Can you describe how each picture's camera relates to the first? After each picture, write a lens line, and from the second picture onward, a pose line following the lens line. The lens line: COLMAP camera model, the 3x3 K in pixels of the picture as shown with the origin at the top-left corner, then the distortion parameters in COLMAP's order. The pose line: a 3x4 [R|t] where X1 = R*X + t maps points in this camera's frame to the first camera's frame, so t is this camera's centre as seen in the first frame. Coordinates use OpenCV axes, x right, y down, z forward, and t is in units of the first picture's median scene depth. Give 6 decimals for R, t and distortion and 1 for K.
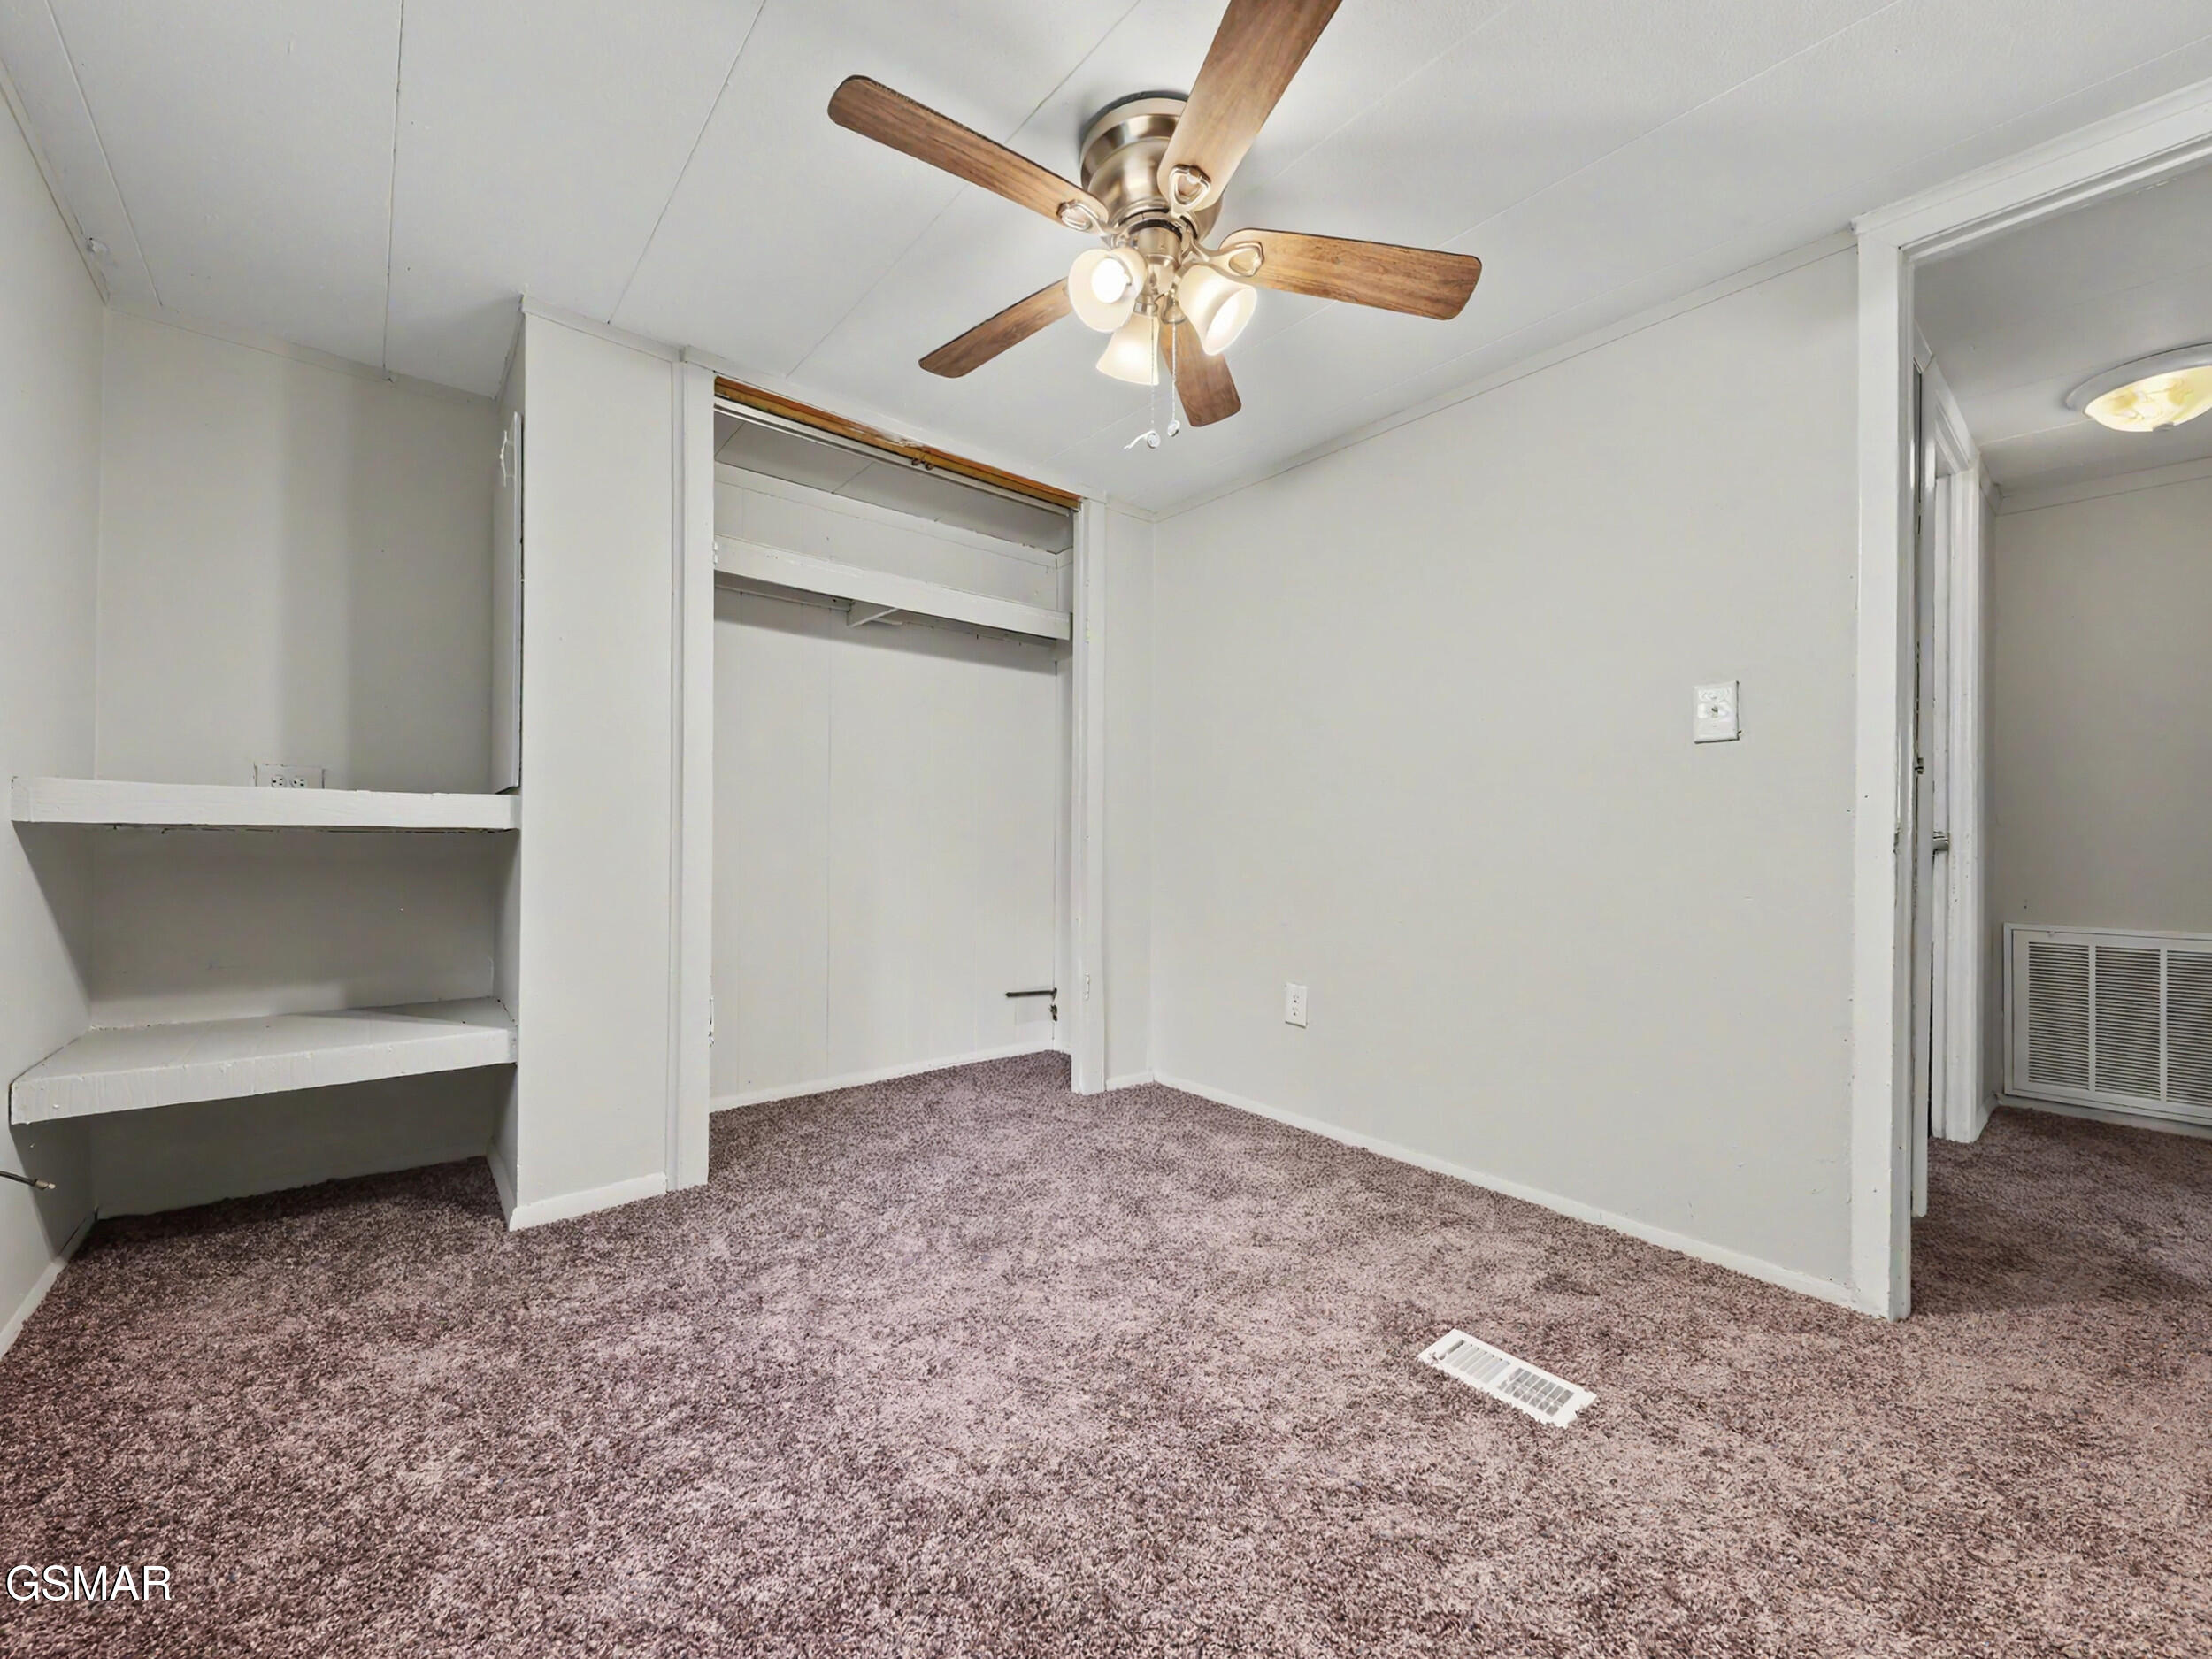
lens RADIAL K [[874.3, 0, 1110.5], [0, 874.3, 842.1], [0, 0, 1]] dist [0.003348, -0.000734]
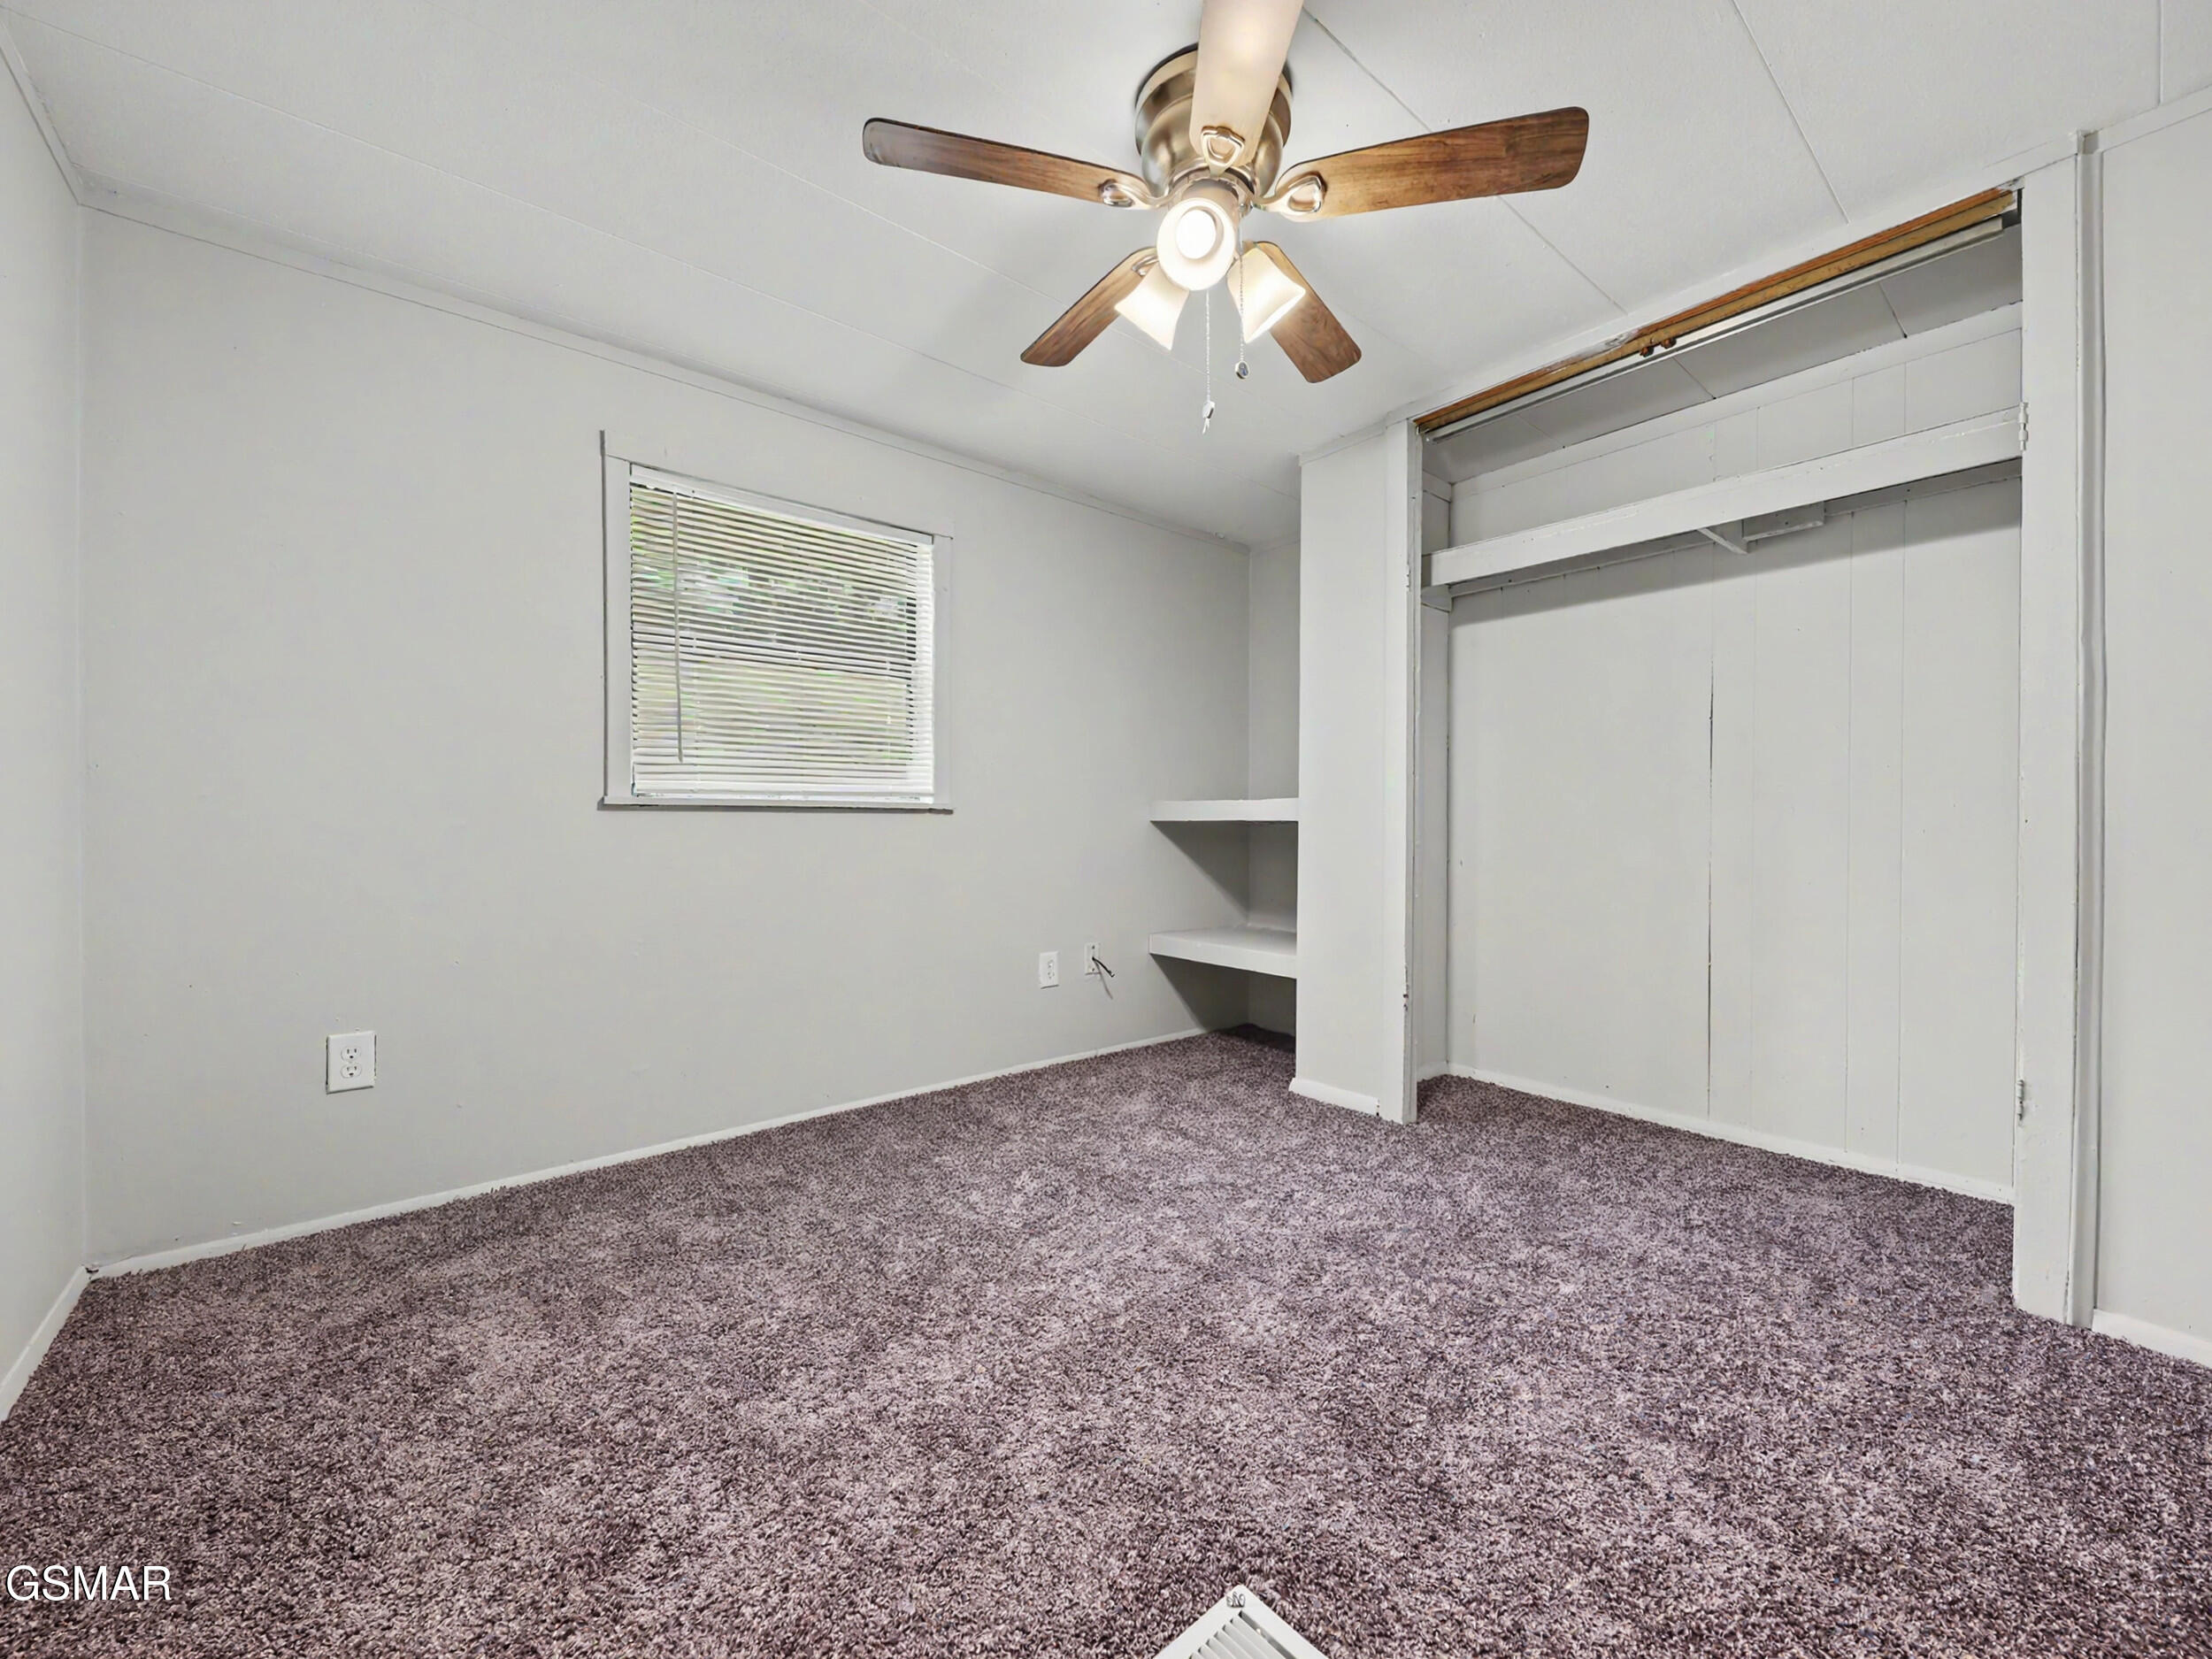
lens RADIAL K [[874.3, 0, 1094.8], [0, 874.3, 834.3], [0, 0, 1]] dist [0.003348, -0.000734]
pose [[-0.032422, 0.001943, -0.999472, 0.694706], [-0.003943, 0.999990, 0.002071, 0.006241], [0.999467, 0.004008, -0.032414, 0.618930]]
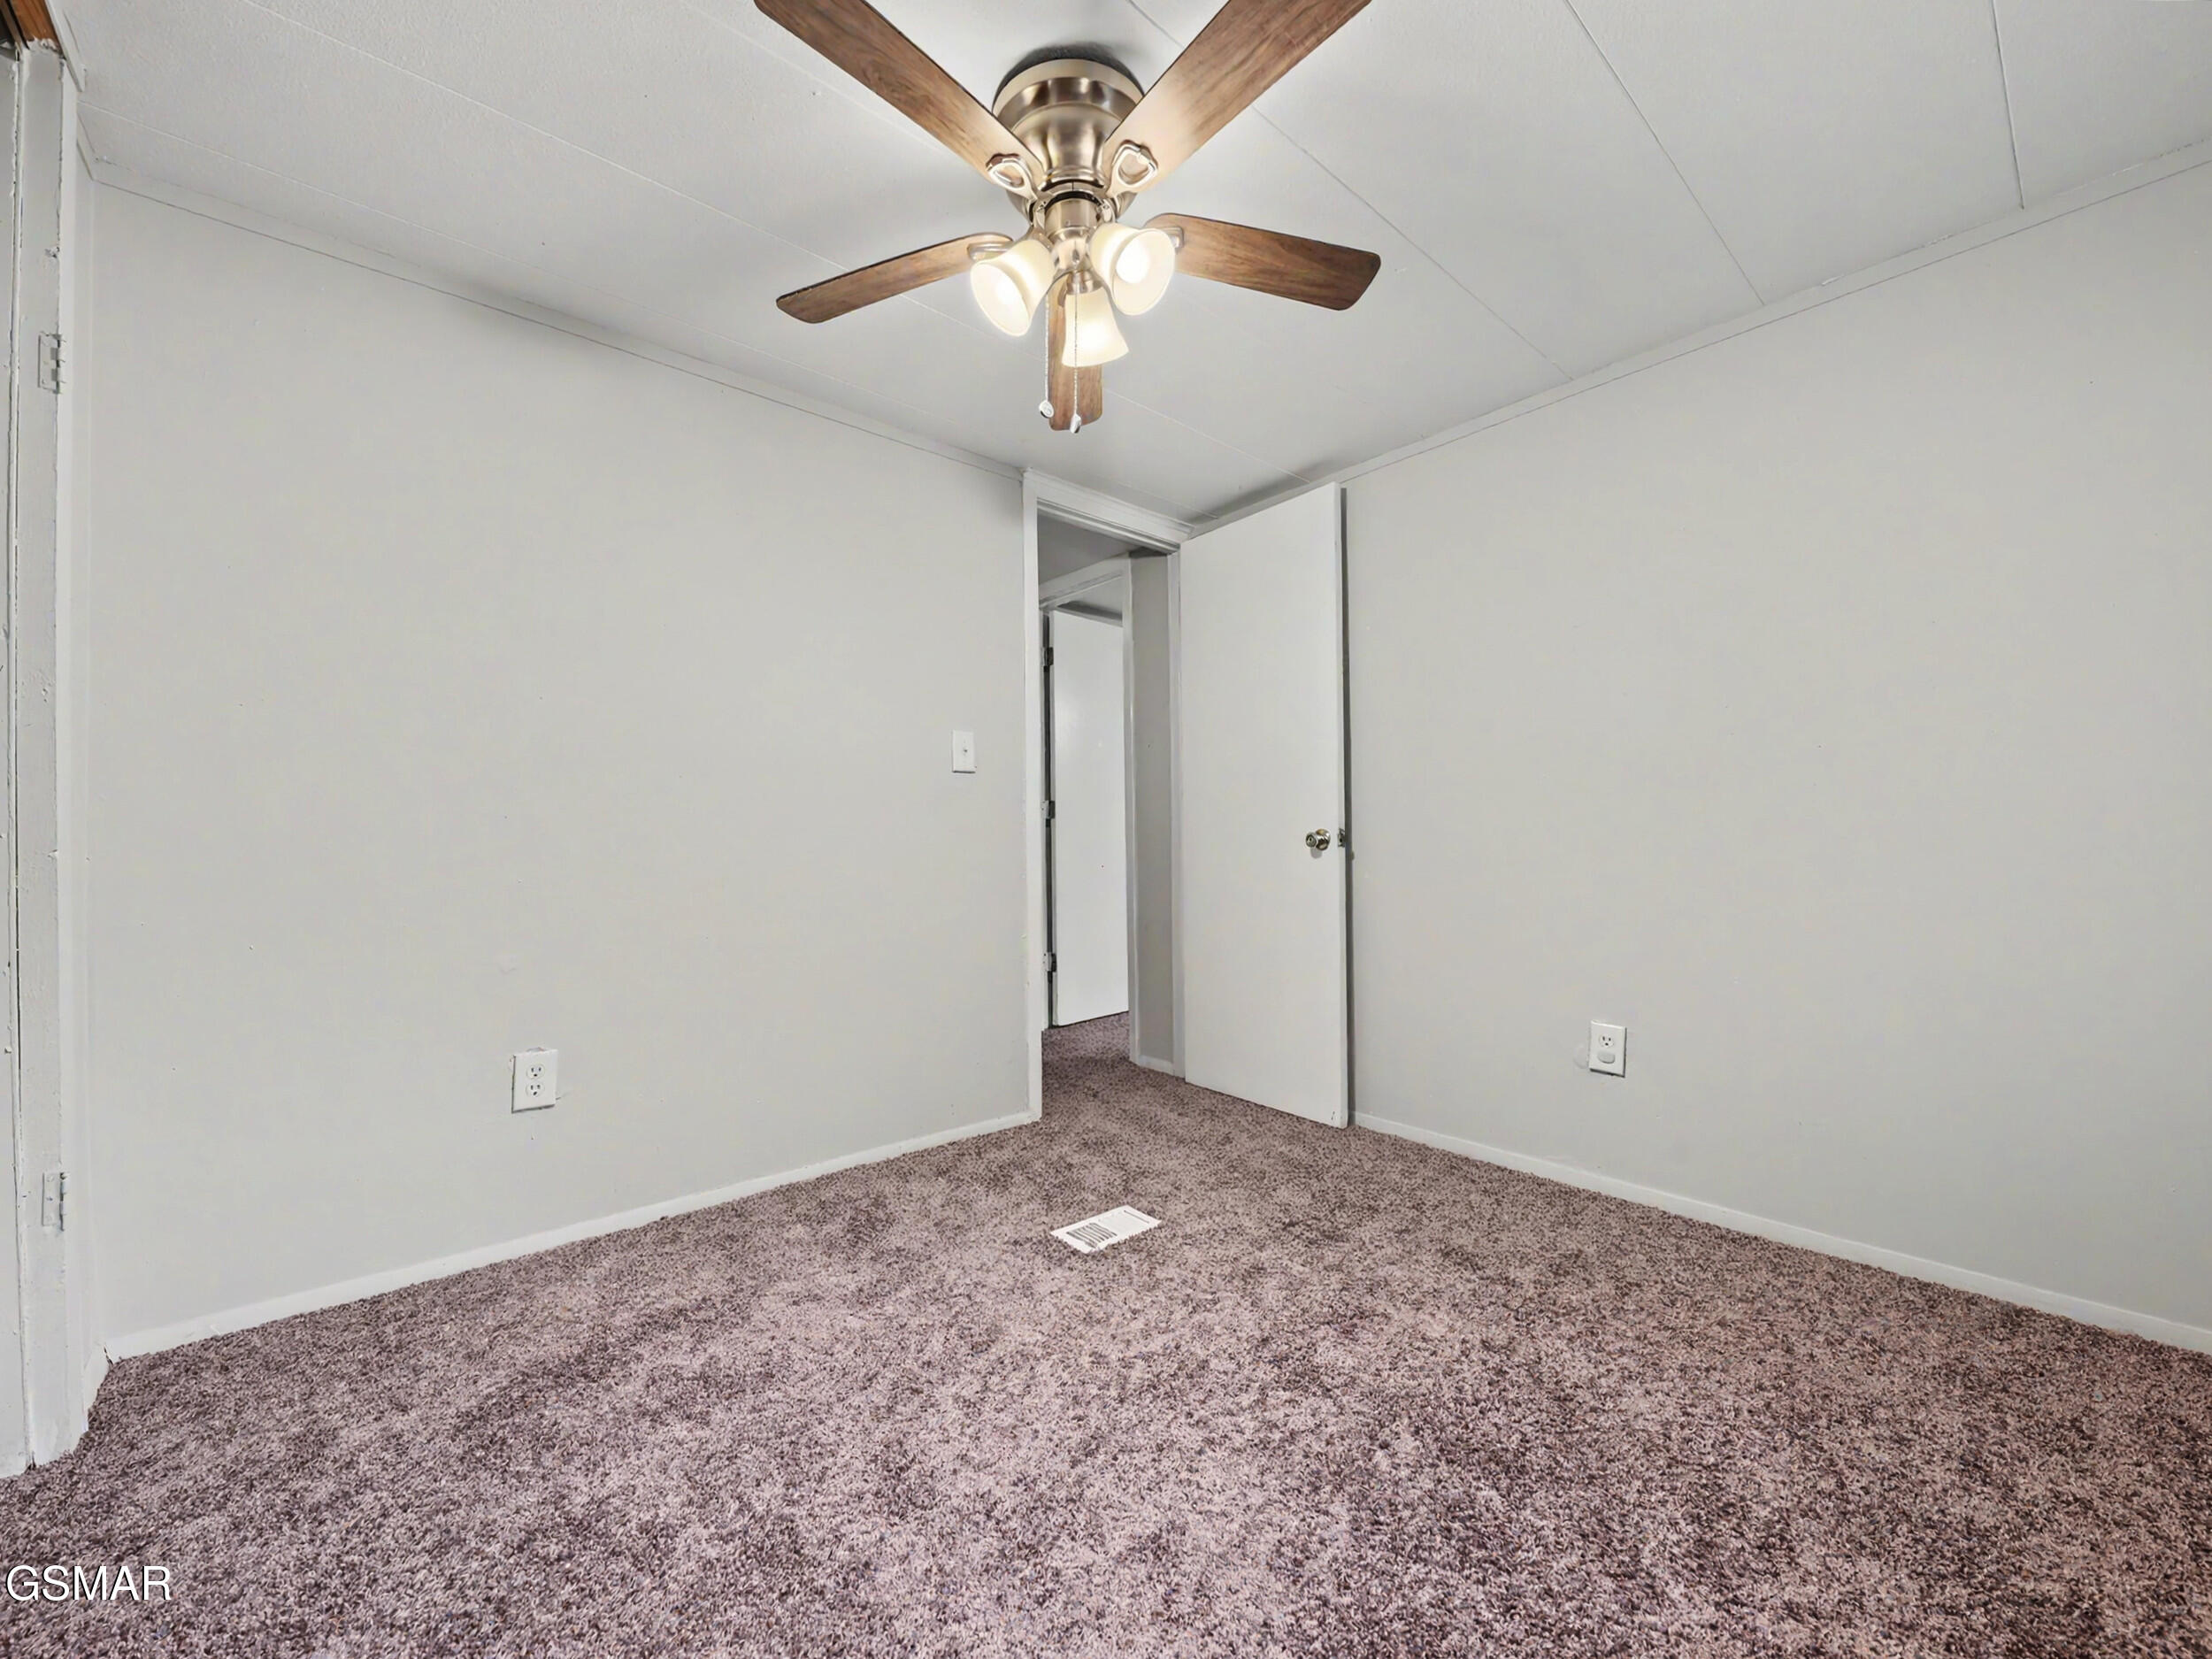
lens RADIAL K [[874.3, 0, 1102.8], [0, 874.3, 826.8], [0, 0, 1]] dist [0.003348, -0.000734]
pose [[-0.018514, 0.004345, 0.999819, -0.622119], [0.007678, 0.999962, -0.004204, -0.013969], [-0.999799, 0.007599, -0.018547, 0.678707]]
